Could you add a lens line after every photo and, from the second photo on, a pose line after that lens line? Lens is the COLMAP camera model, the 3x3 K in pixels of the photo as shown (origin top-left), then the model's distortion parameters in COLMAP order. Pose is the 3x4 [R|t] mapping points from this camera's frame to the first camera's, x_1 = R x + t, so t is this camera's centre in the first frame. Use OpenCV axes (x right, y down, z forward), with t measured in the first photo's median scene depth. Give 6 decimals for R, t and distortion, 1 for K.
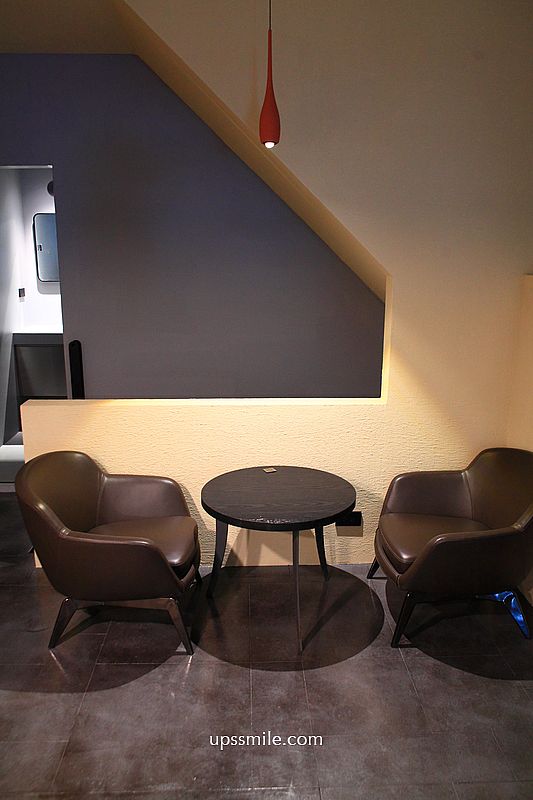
lens RADIAL K [[602.3, 0, 266.5], [0, 602.3, 400.0], [0, 0, 1]] dist [-0.051260, -0.000251]
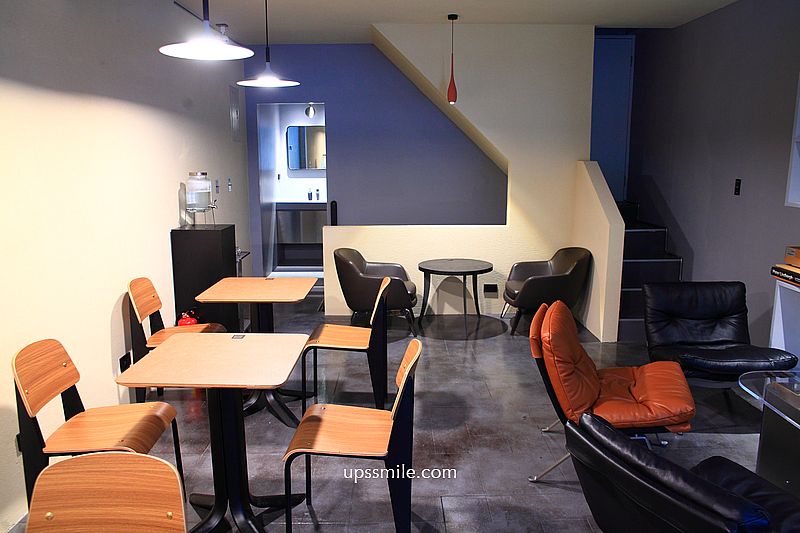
lens RADIAL K [[713.0, 0, 400.0], [0, 713.0, 266.5], [0, 0, 1]] dist [-0.004247, -0.002475]
pose [[0.999954, -0.002161, -0.009338, -0.131707], [0.001389, 0.996640, -0.081892, 0.320495], [0.009484, 0.081875, 0.996597, -1.285639]]
